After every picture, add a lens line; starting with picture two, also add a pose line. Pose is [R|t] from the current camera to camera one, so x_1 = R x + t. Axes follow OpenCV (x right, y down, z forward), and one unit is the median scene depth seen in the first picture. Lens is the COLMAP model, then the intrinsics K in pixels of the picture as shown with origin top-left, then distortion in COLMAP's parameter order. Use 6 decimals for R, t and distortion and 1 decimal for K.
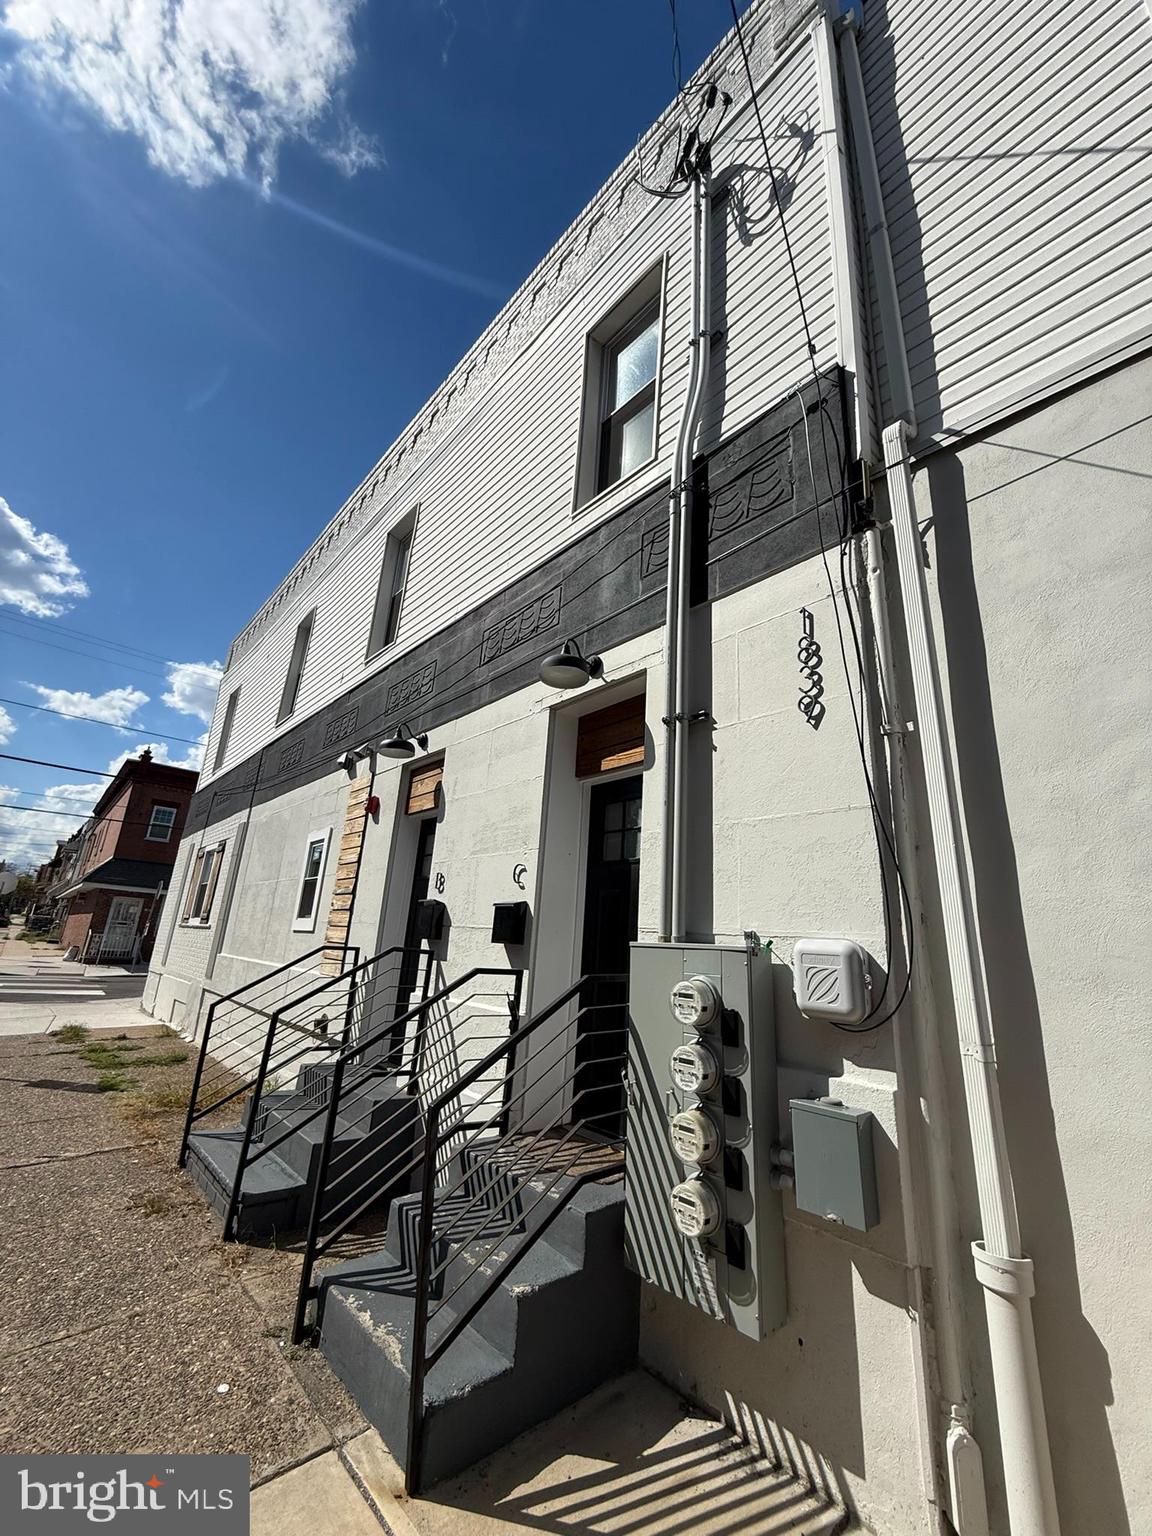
lens RADIAL K [[611.2, 0, 574.6], [0, 611.2, 763.0], [0, 0, 1]] dist [0.000363, -0.000624]
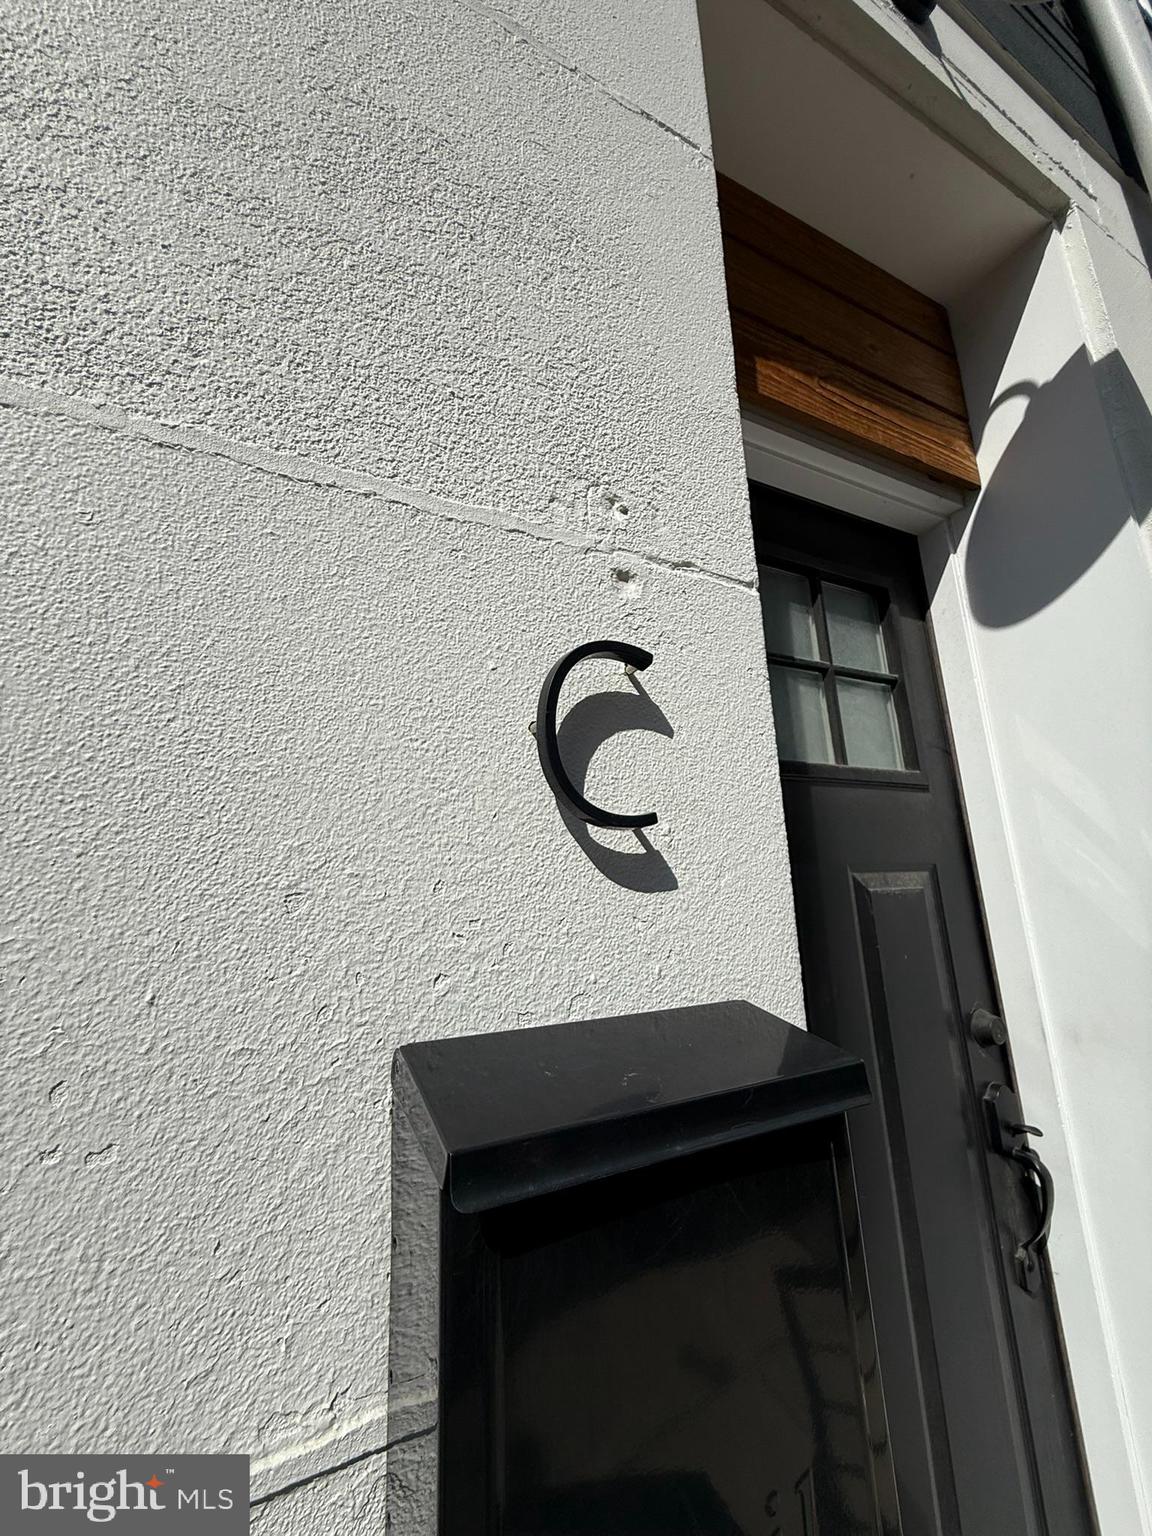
lens RADIAL K [[611.2, 0, 570.8], [0, 611.2, 764.6], [0, 0, 1]] dist [0.000363, -0.000624]
pose [[0.264140, 0.143917, 0.953687, -0.188385], [-0.233227, 0.968990, -0.081630, 0.196389], [-0.935861, -0.200864, 0.289514, 0.976563]]
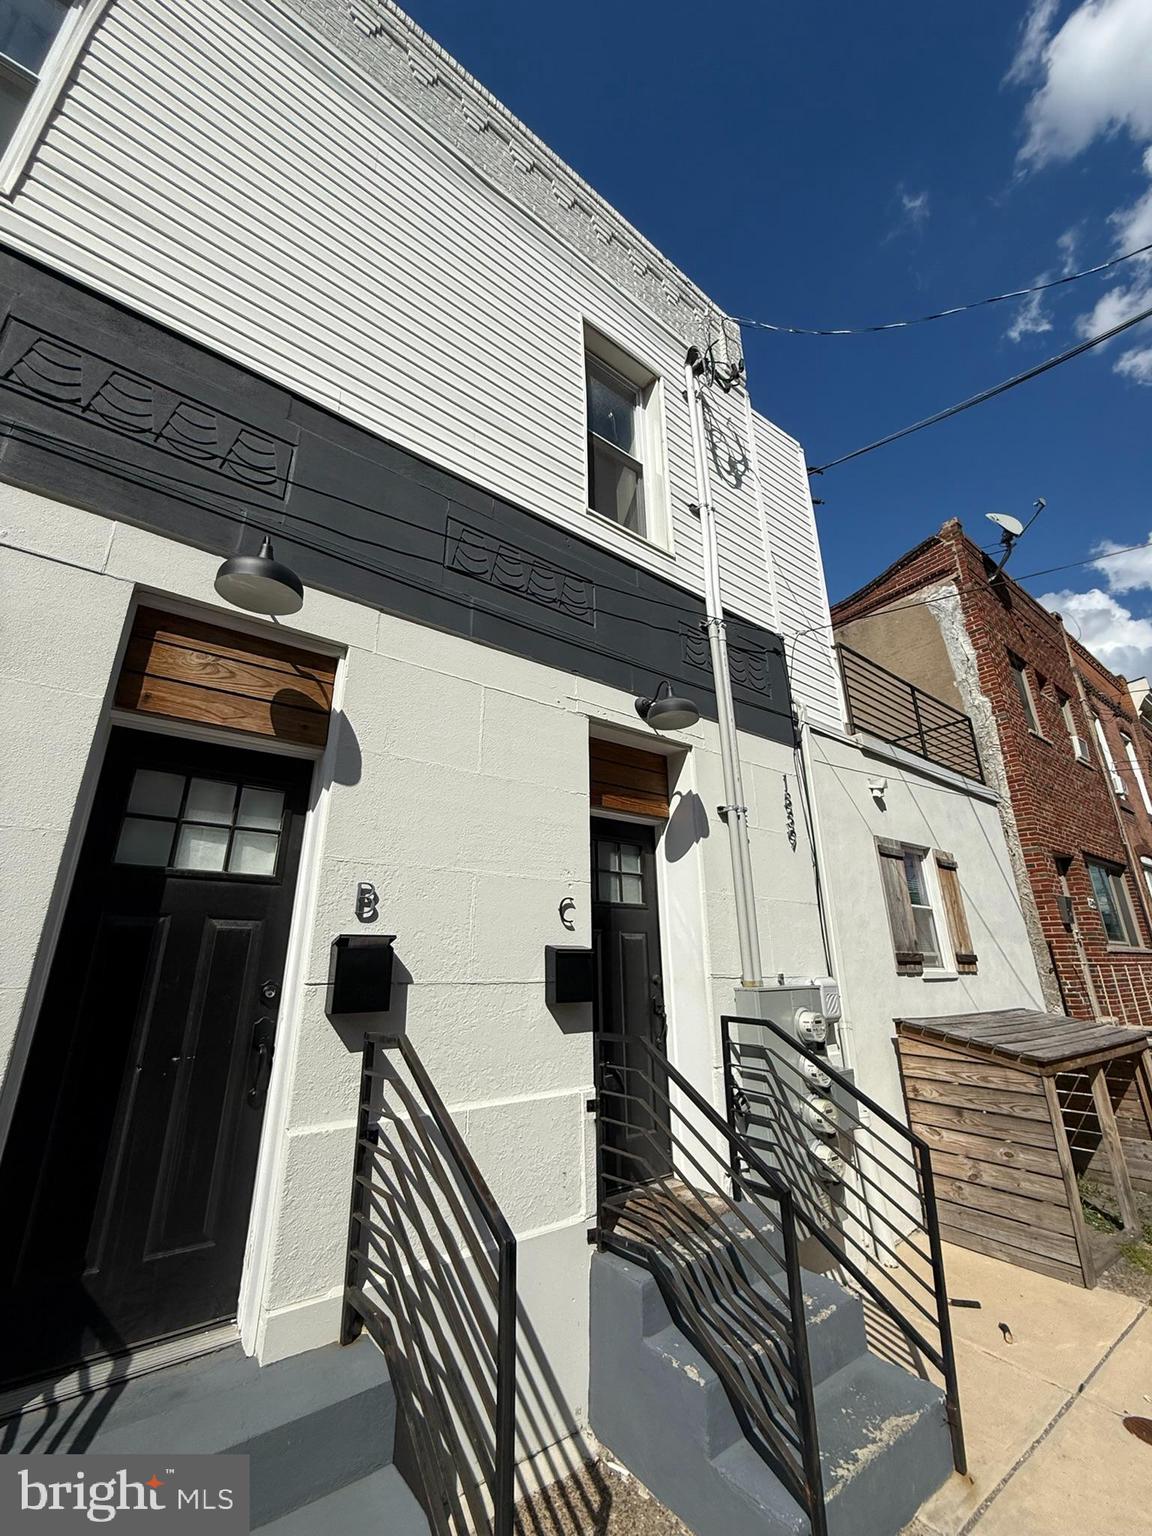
lens RADIAL K [[611.2, 0, 576.4], [0, 611.2, 764.2], [0, 0, 1]] dist [0.000363, -0.000624]
pose [[0.080619, 0.264634, 0.960973, -0.898669], [-0.277110, 0.932054, -0.233423, 0.187876], [-0.957450, -0.247477, 0.148474, 0.920010]]
